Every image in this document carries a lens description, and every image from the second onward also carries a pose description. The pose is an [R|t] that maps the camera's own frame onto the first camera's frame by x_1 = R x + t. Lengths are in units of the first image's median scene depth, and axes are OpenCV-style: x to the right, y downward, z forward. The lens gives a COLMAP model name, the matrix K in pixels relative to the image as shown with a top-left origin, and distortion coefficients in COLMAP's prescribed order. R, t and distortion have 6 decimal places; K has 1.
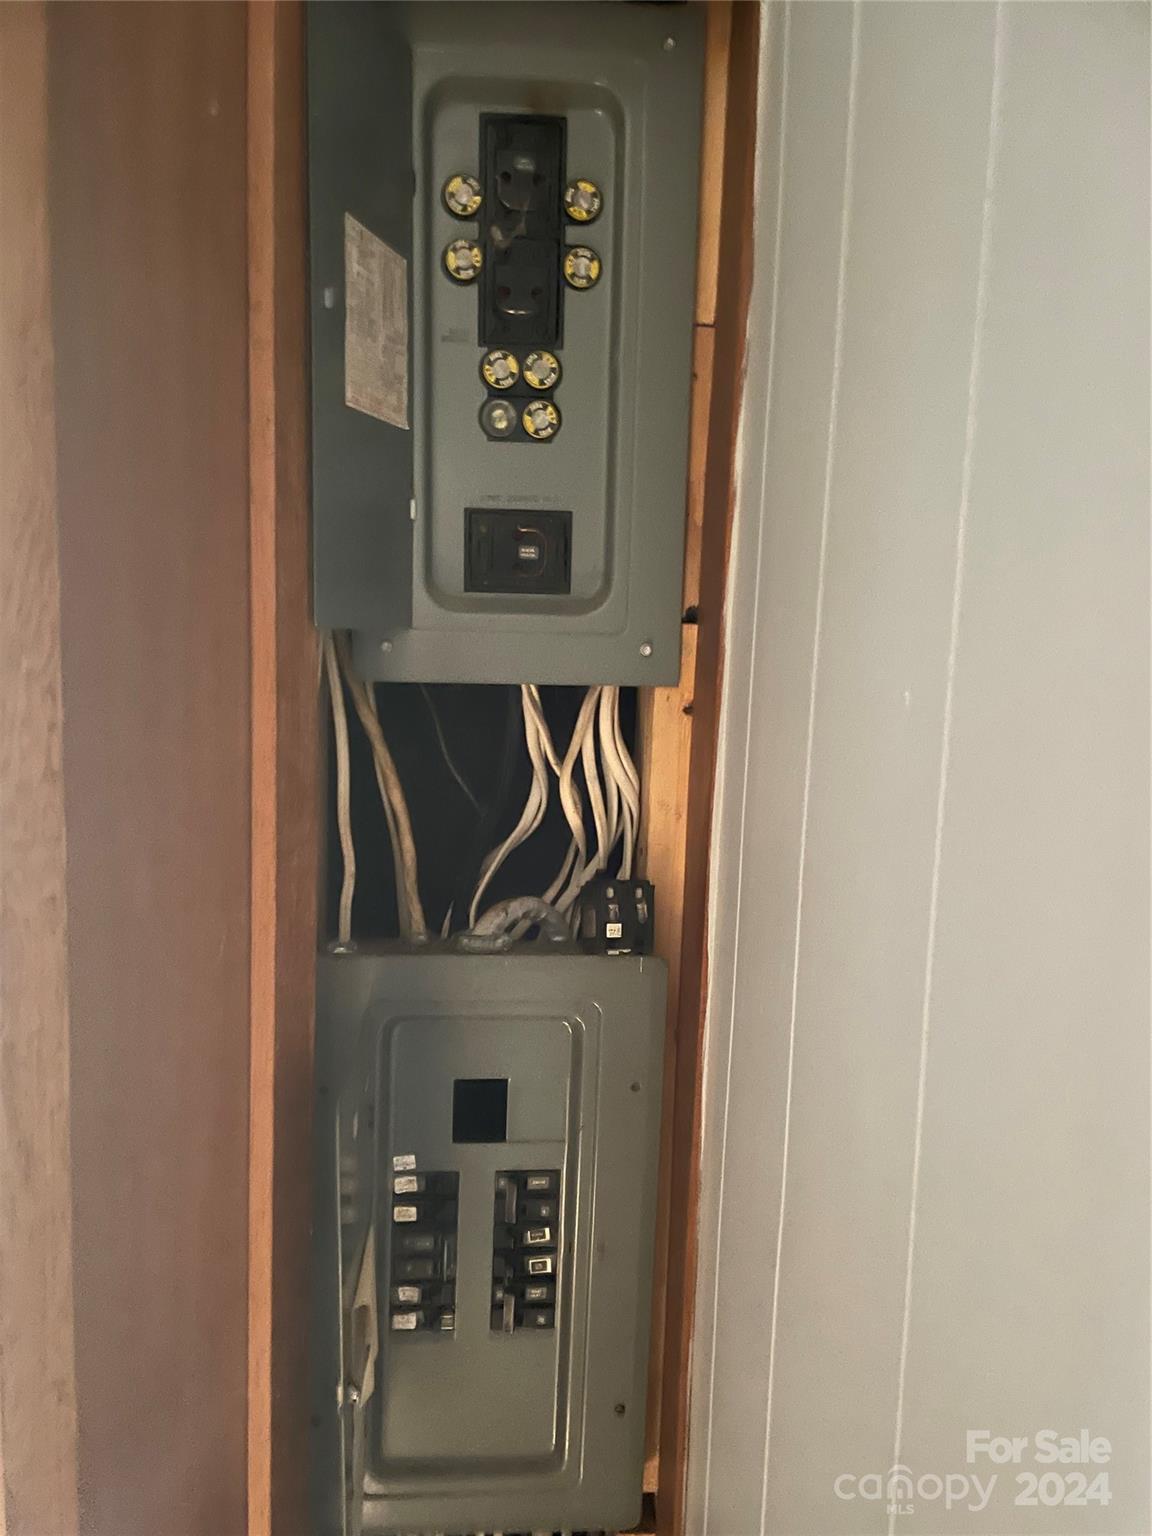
lens RADIAL K [[1166.5, 0, 573.1], [0, 1166.5, 768.0], [0, 0, 1]] dist [0.010572, -0.021047]
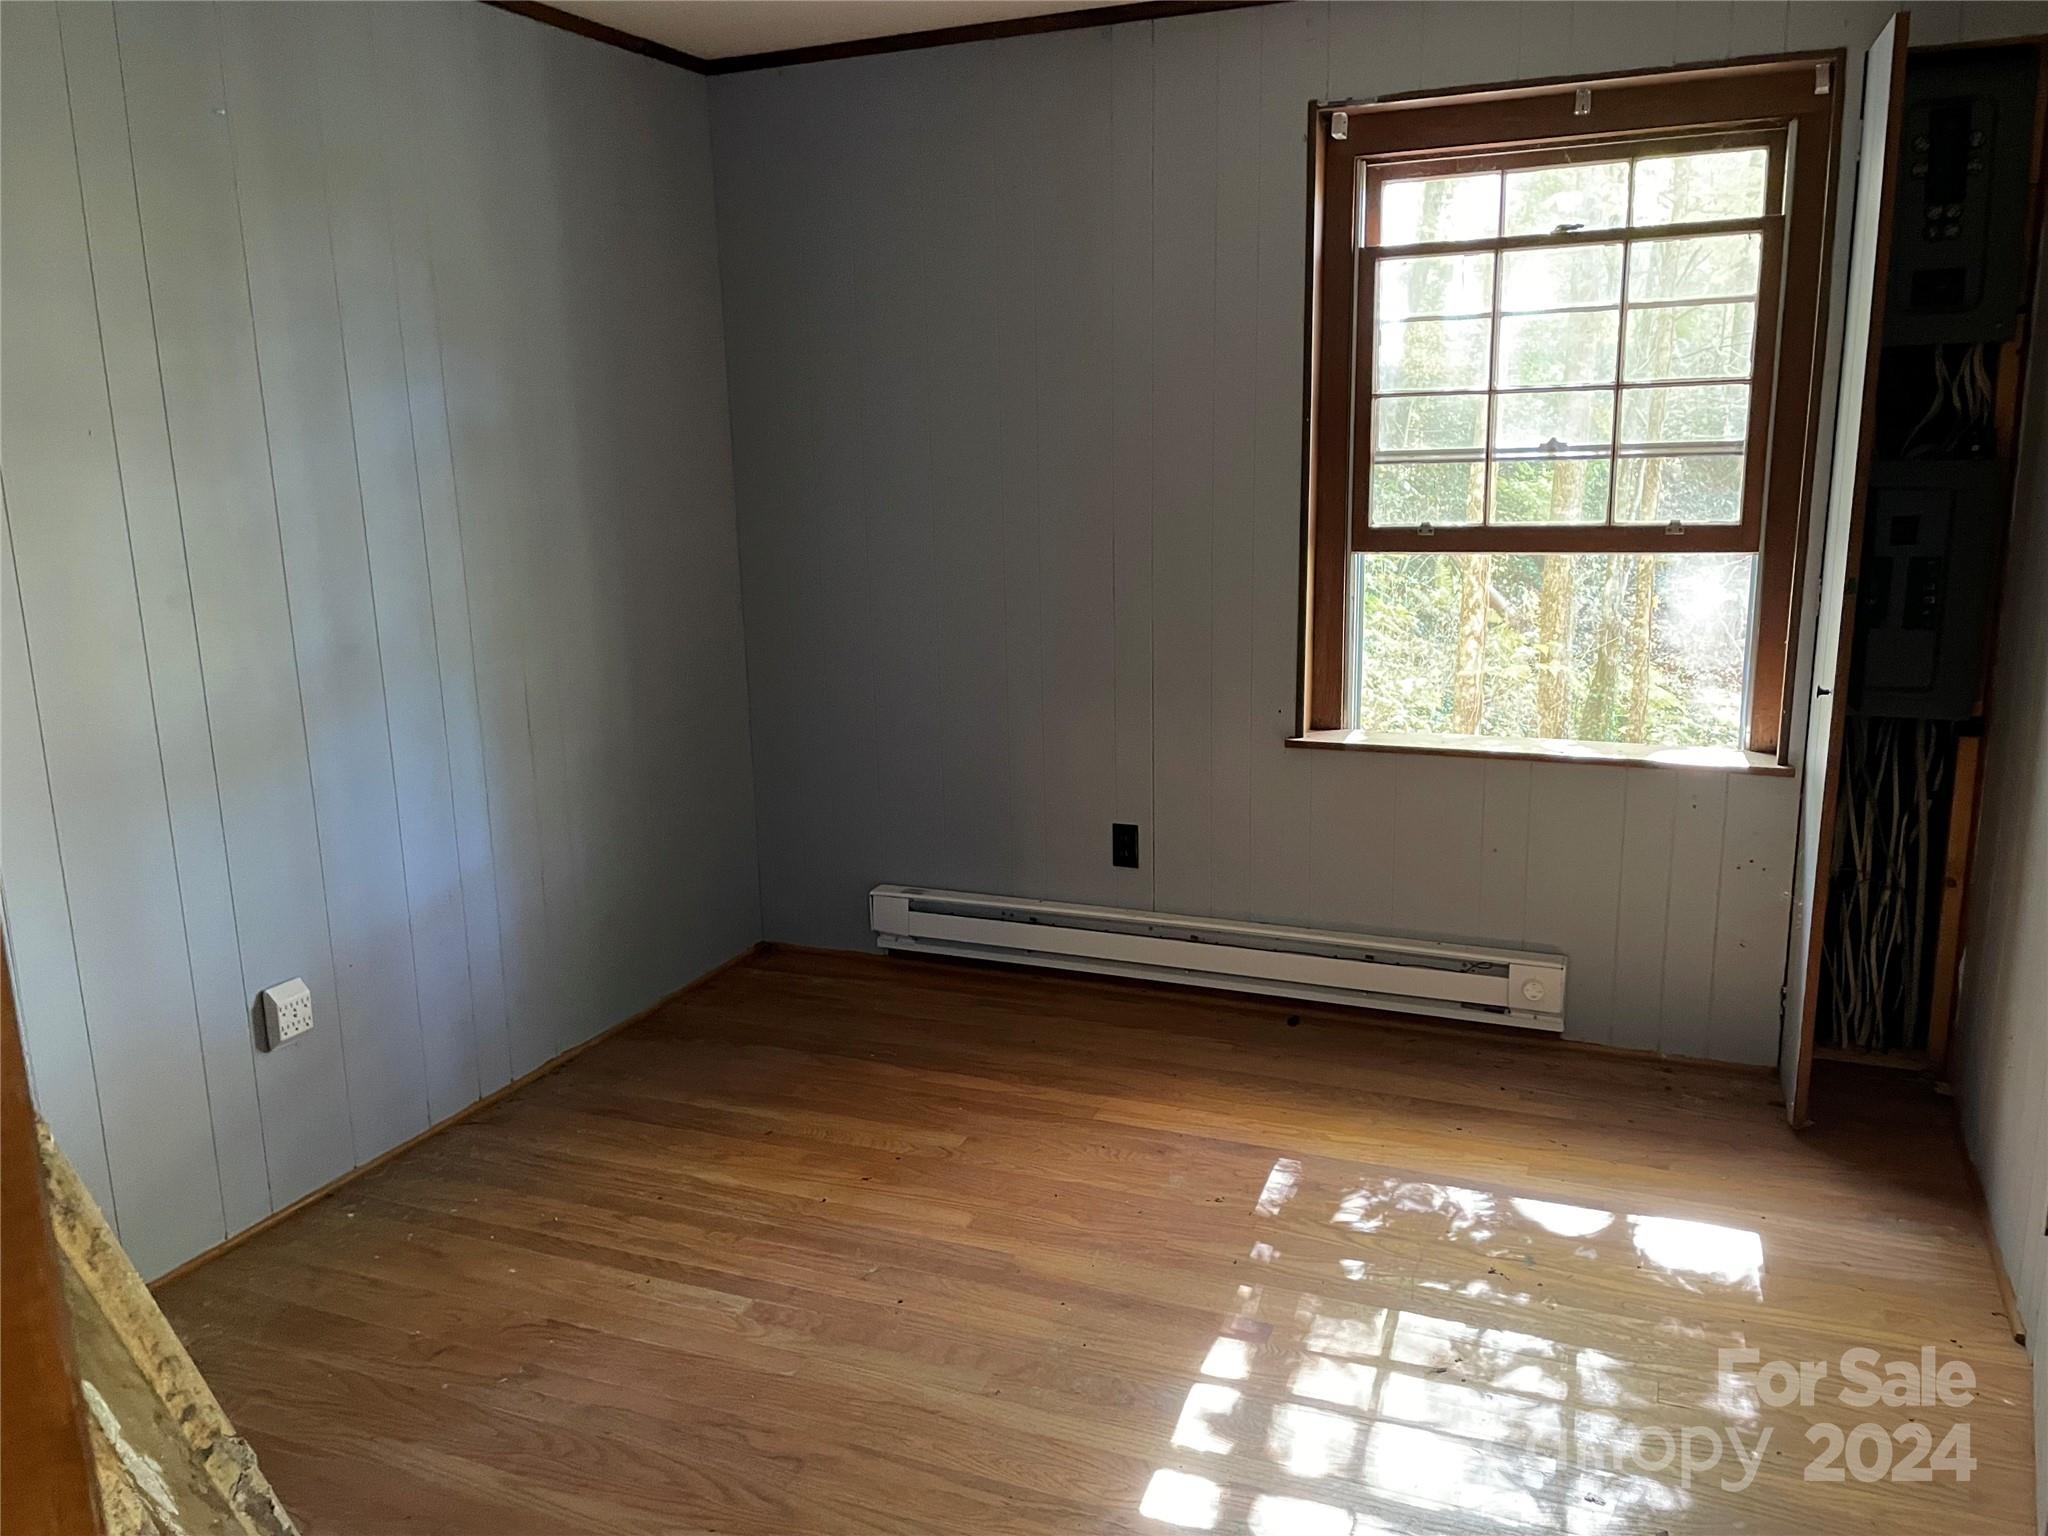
lens RADIAL K [[1555.3, 0, 1030.7], [0, 1555.3, 774.3], [0, 0, 1]] dist [0.010572, -0.021047]
pose [[0.867768, 0.051468, -0.494297, -0.032101], [-0.003166, 0.995175, 0.098063, 0.494607], [0.496959, -0.083531, 0.863744, -2.736189]]
